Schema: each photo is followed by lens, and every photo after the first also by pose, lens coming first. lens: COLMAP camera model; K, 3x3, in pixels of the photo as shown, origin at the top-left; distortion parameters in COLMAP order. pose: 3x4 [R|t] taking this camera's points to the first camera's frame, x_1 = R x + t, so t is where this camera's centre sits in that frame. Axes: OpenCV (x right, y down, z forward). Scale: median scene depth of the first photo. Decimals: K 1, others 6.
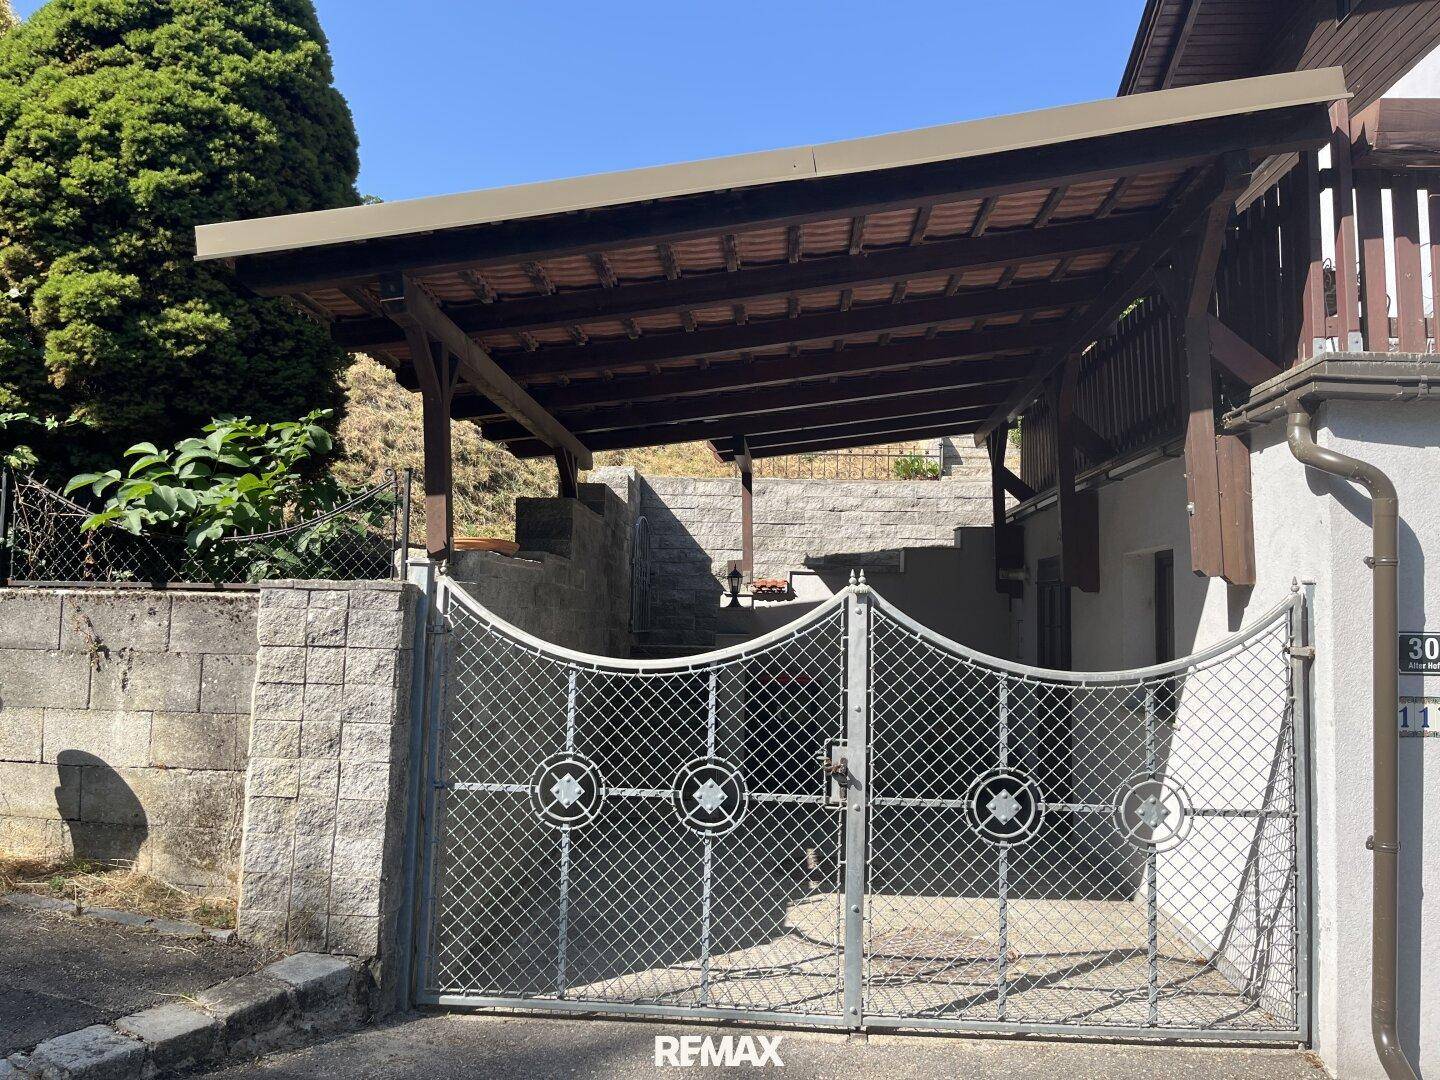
lens RADIAL K [[1080.7, 0, 718.5], [0, 1080.7, 541.6], [0, 0, 1]] dist [0.085813, -0.129900]
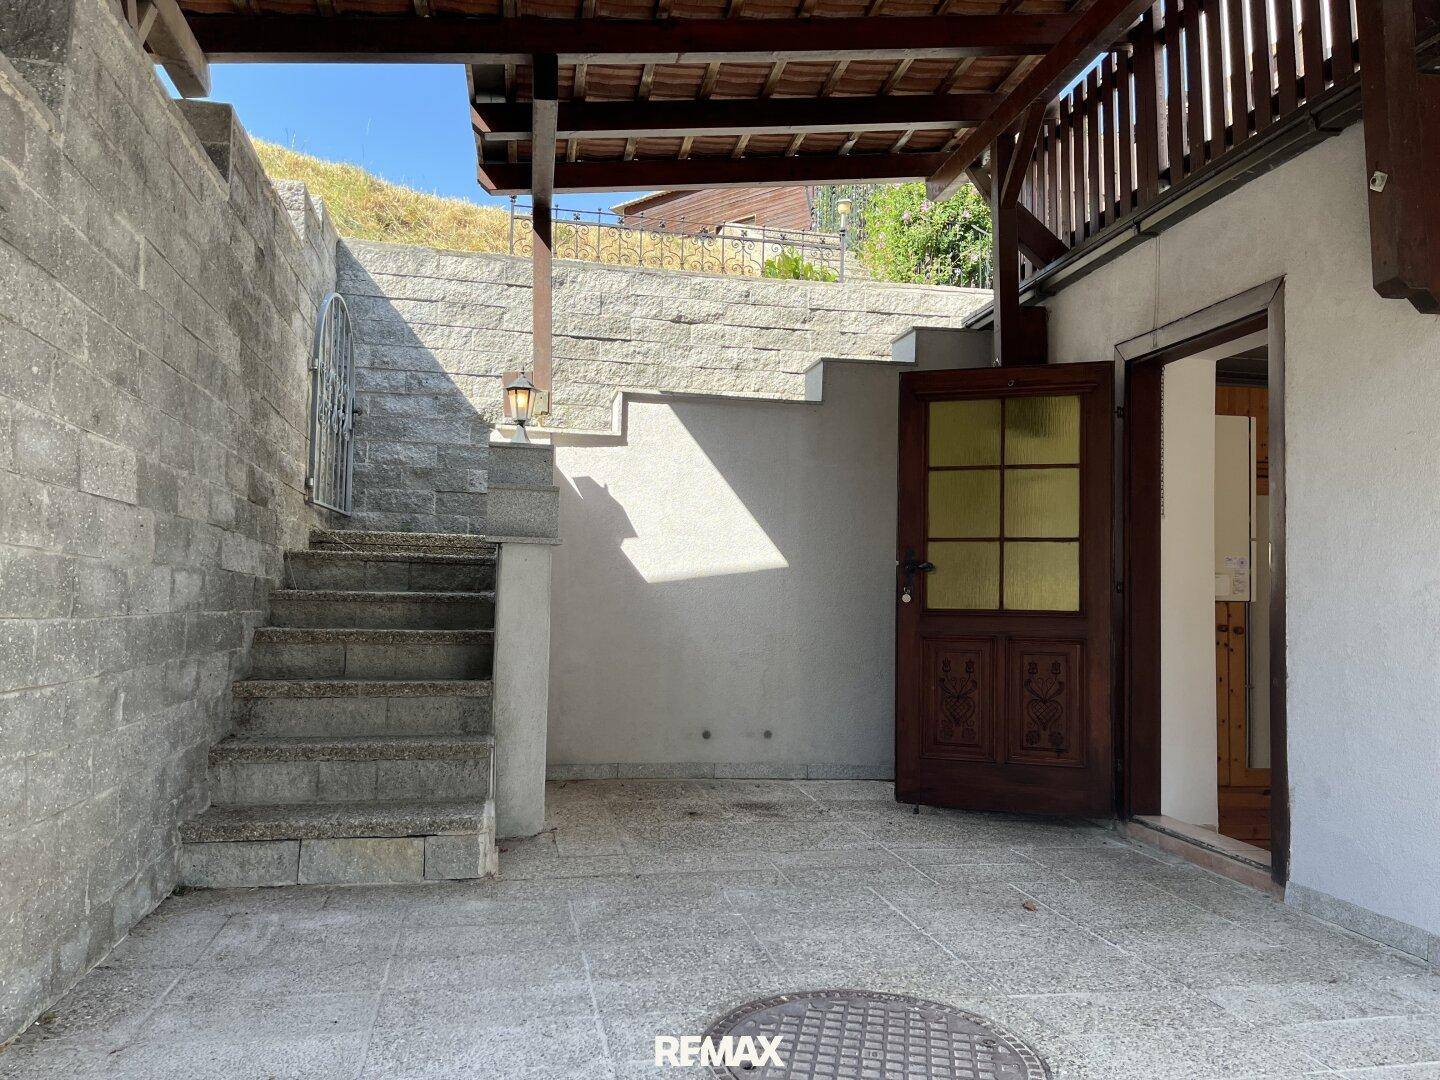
lens RADIAL K [[1080.7, 0, 718.5], [0, 1080.7, 541.6], [0, 0, 1]] dist [0.085813, -0.129900]
pose [[0.969559, 0.012311, 0.244547, -0.017406], [-0.017549, 0.999661, 0.019251, 0.081643], [-0.244227, -0.022957, 0.969446, 0.409747]]
